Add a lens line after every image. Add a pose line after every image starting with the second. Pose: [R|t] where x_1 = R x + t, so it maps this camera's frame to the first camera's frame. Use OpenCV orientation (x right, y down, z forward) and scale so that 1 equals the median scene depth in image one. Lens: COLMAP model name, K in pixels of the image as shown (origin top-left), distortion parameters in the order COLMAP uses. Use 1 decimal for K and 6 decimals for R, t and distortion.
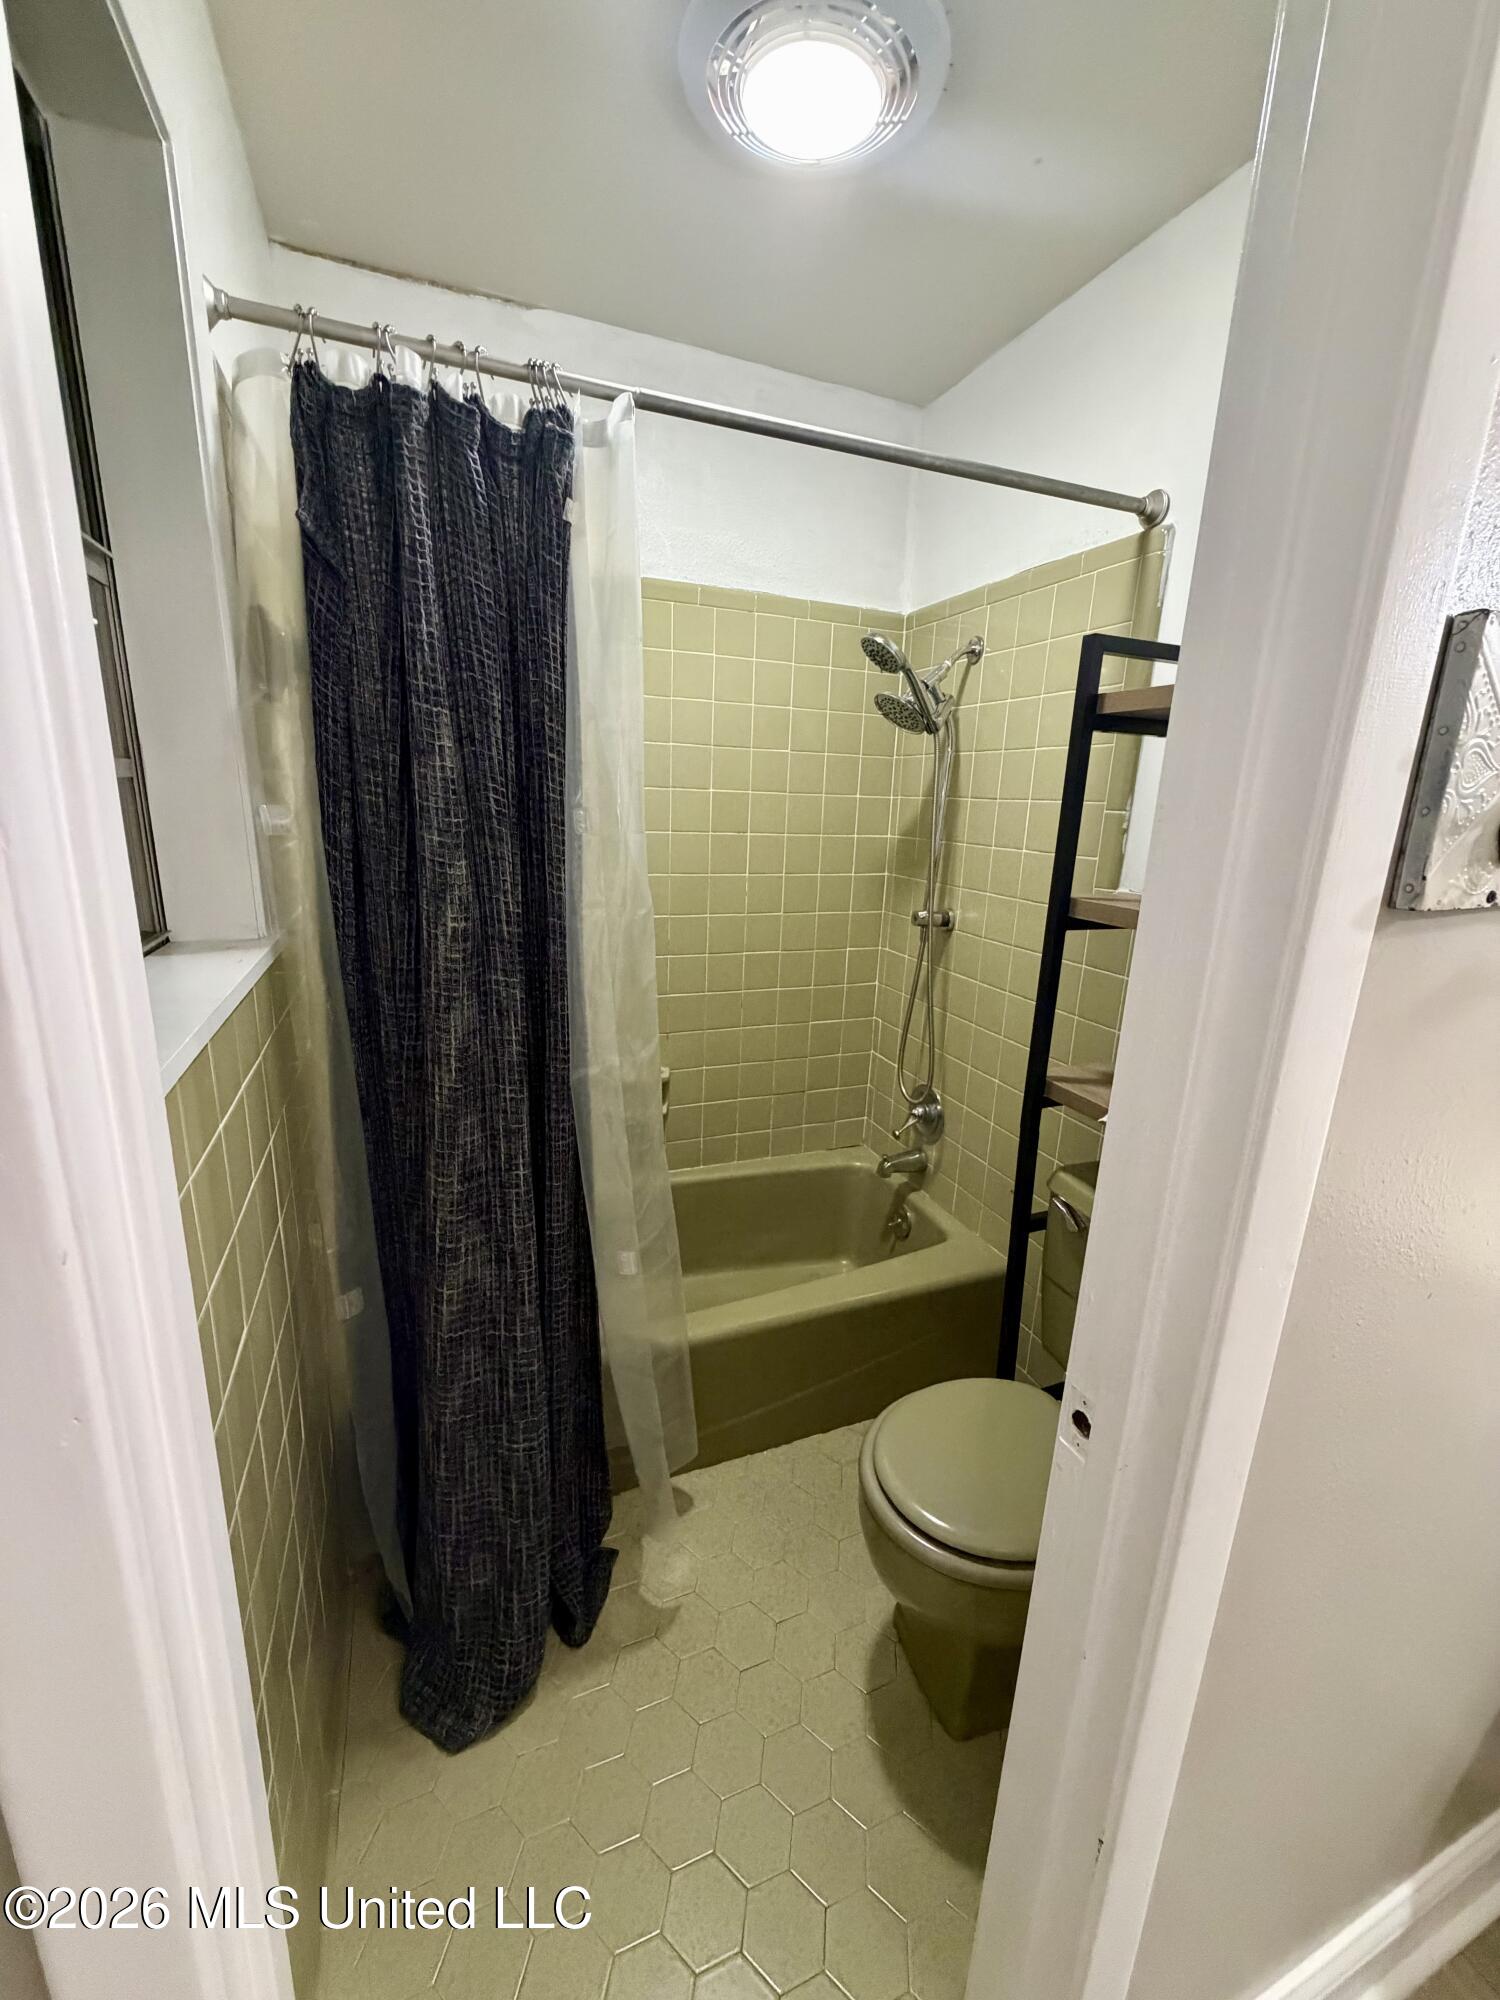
lens RADIAL K [[798.6, 0, 749.3], [0, 798.6, 998.0], [0, 0, 1]] dist [-0.001392, 0.000584]
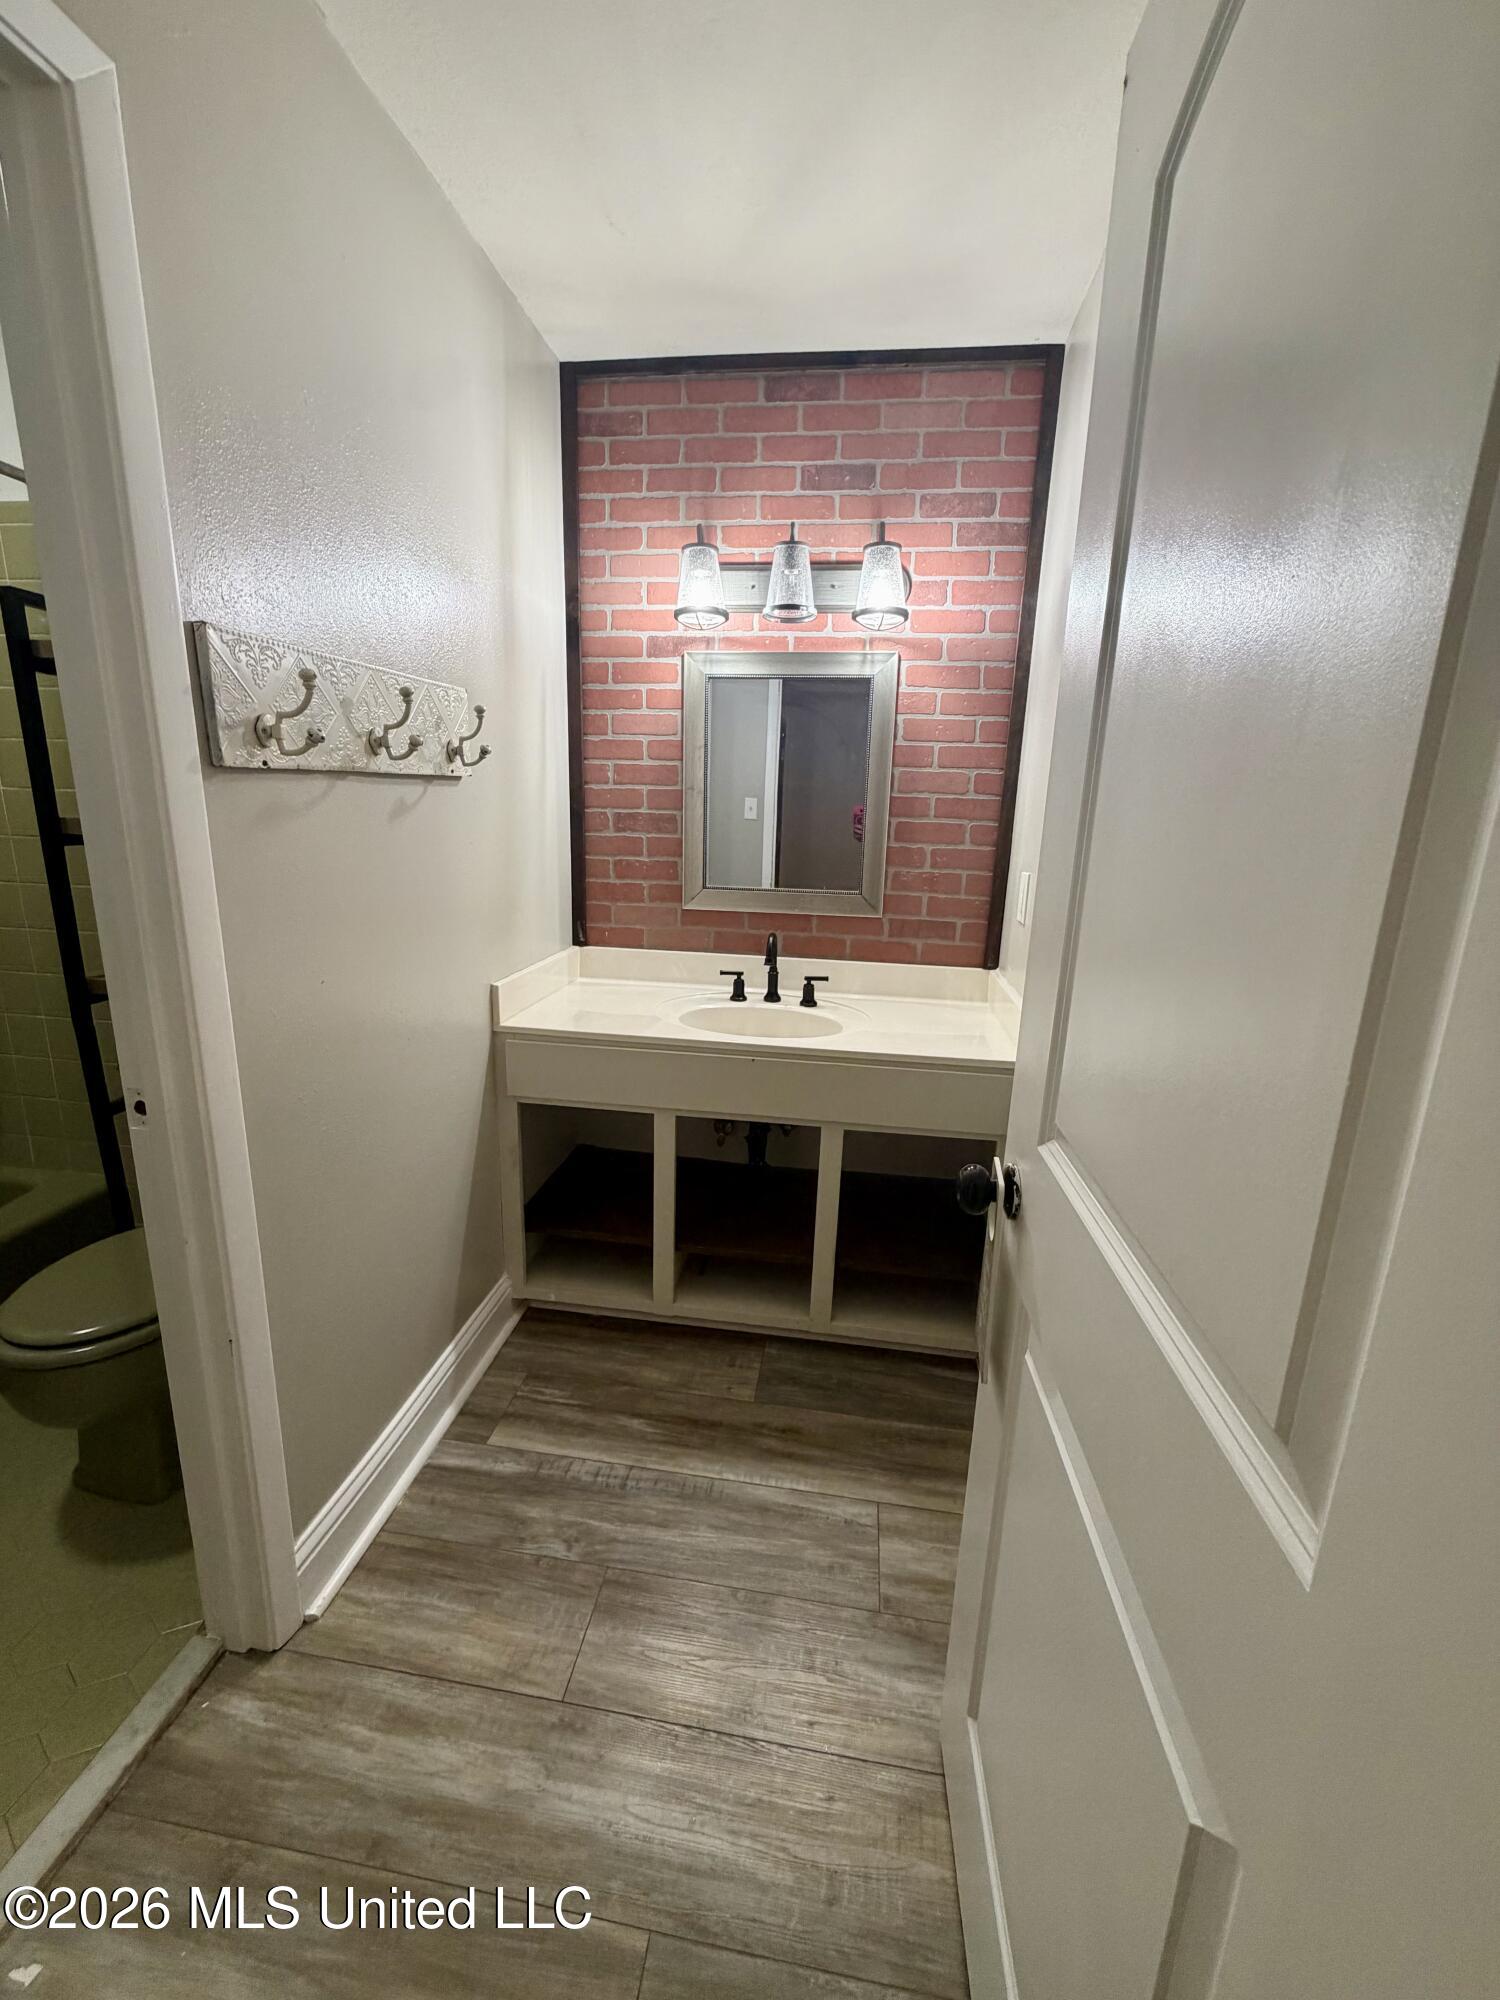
lens RADIAL K [[798.6, 0, 750.3], [0, 798.6, 997.0], [0, 0, 1]] dist [-0.001392, 0.000584]
pose [[0.495876, -0.222841, 0.839315, -0.275581], [0.200112, 0.969825, 0.139263, 0.353385], [-0.845022, 0.098900, 0.525506, -0.916365]]
